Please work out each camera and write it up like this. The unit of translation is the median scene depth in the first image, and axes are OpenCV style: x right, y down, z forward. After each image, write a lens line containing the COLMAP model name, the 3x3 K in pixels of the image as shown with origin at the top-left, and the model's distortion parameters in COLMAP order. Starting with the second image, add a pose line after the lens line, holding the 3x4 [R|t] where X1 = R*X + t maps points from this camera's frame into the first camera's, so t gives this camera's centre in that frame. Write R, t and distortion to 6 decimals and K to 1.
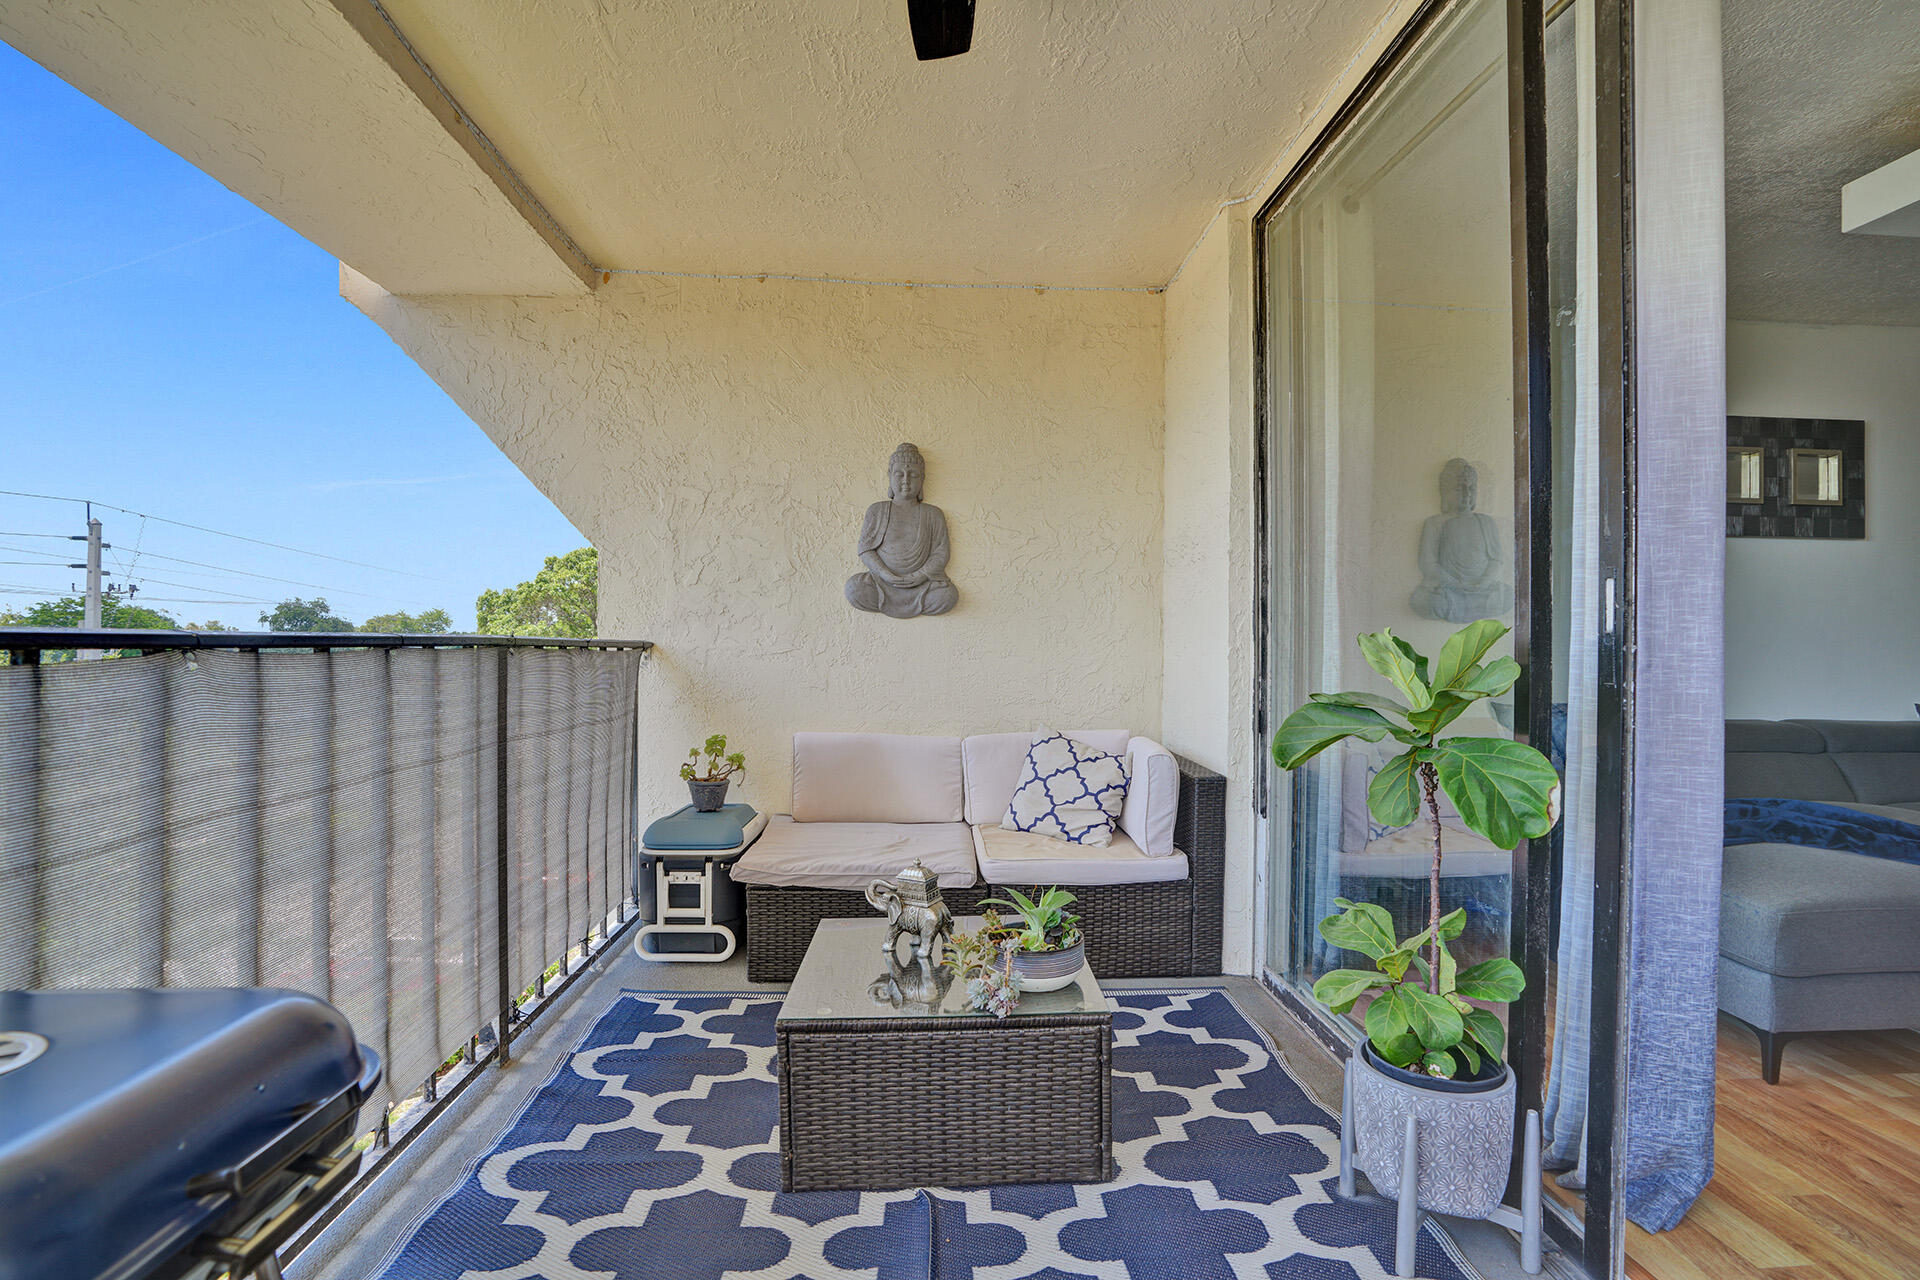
lens RADIAL K [[900.4, 0, 979.4], [0, 900.4, 633.2], [0, 0, 1]] dist [-0.050751, 0.020746]
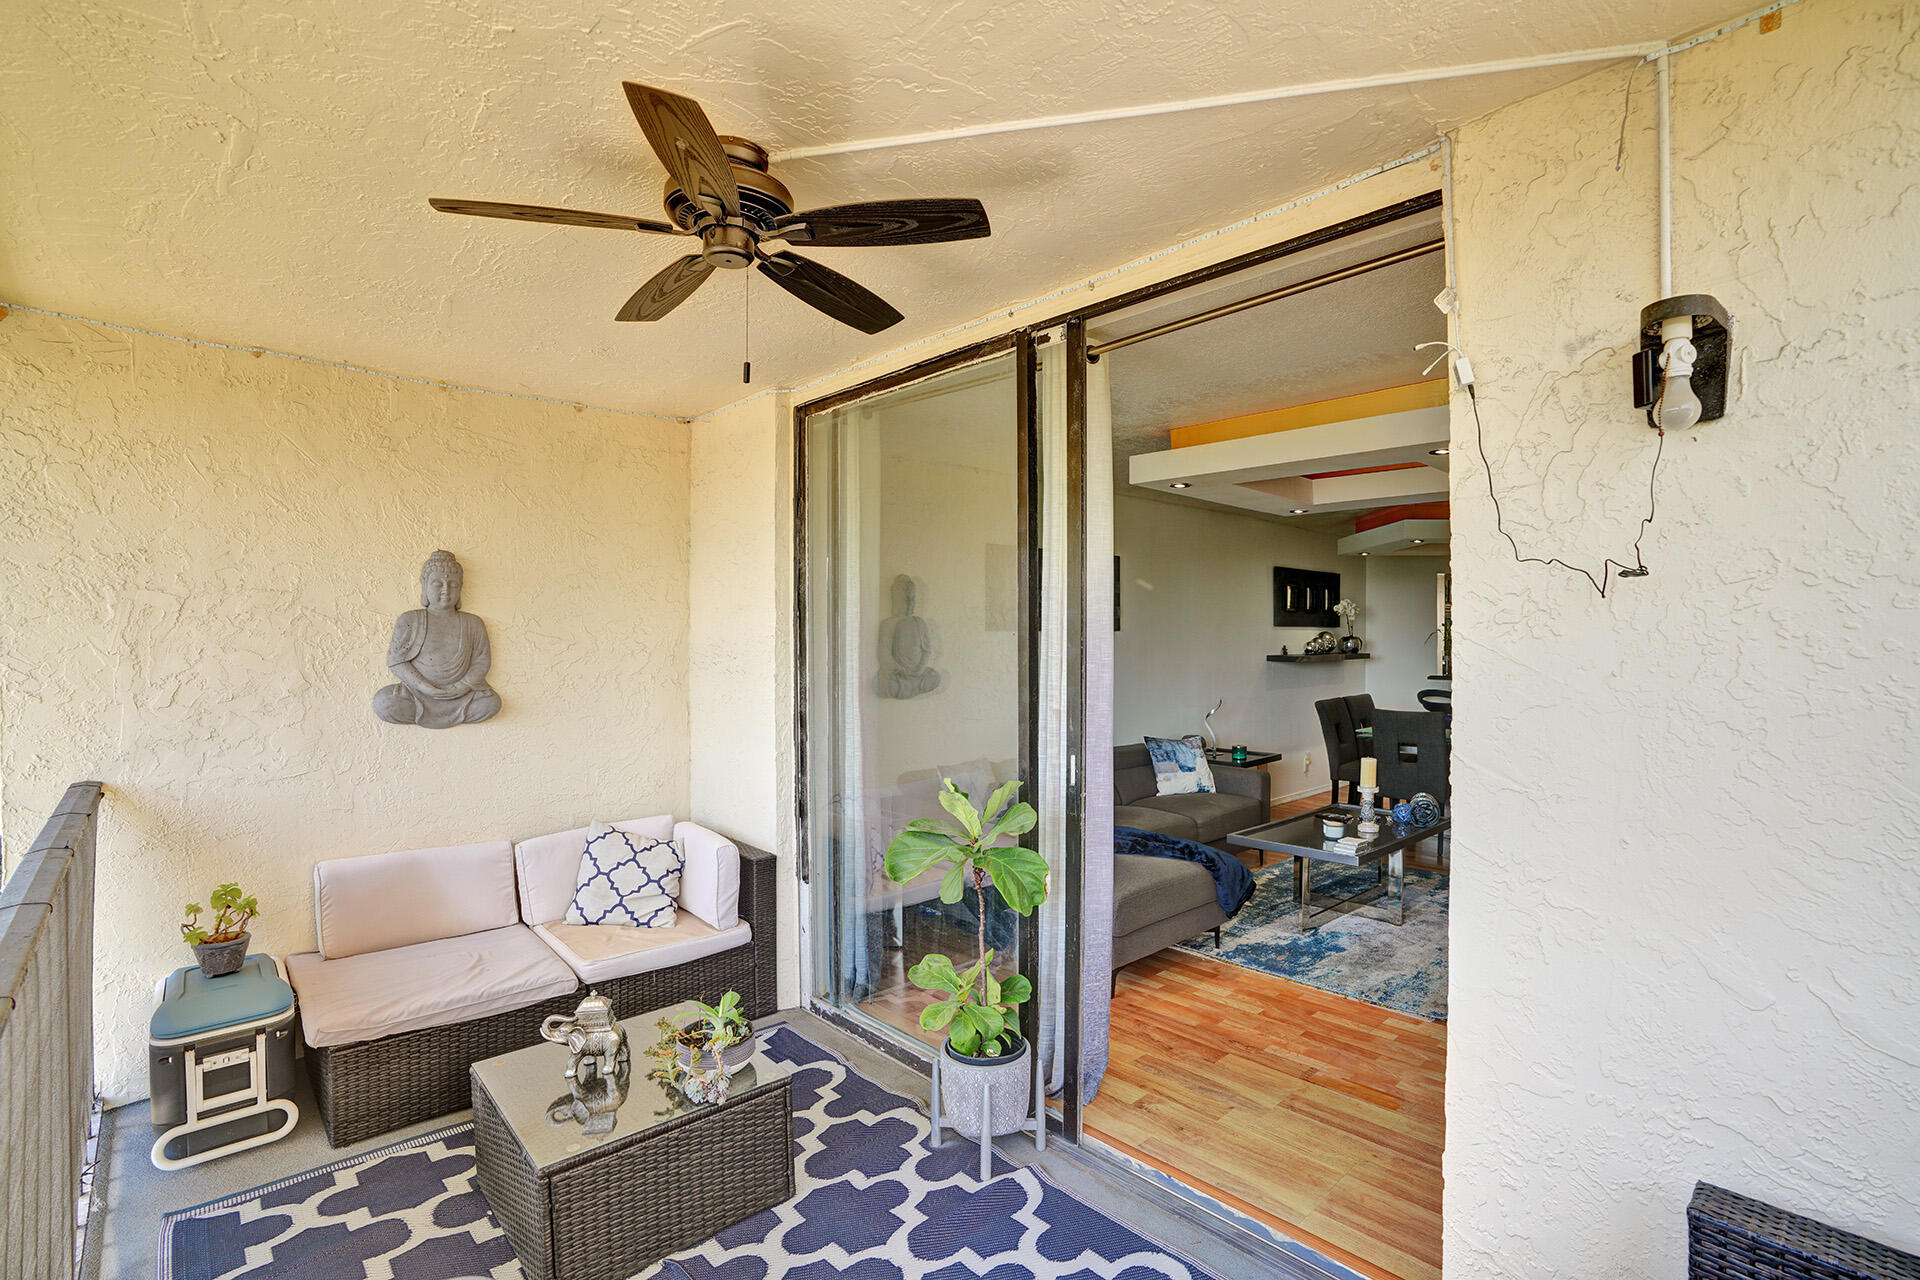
lens RADIAL K [[900.4, 0, 961.2], [0, 900.4, 625.4], [0, 0, 1]] dist [-0.050751, 0.020746]
pose [[0.778579, -0.003828, 0.627534, -0.307696], [-0.002828, 0.999950, 0.009607, -0.173138], [-0.627540, -0.009255, 0.778530, -0.140661]]
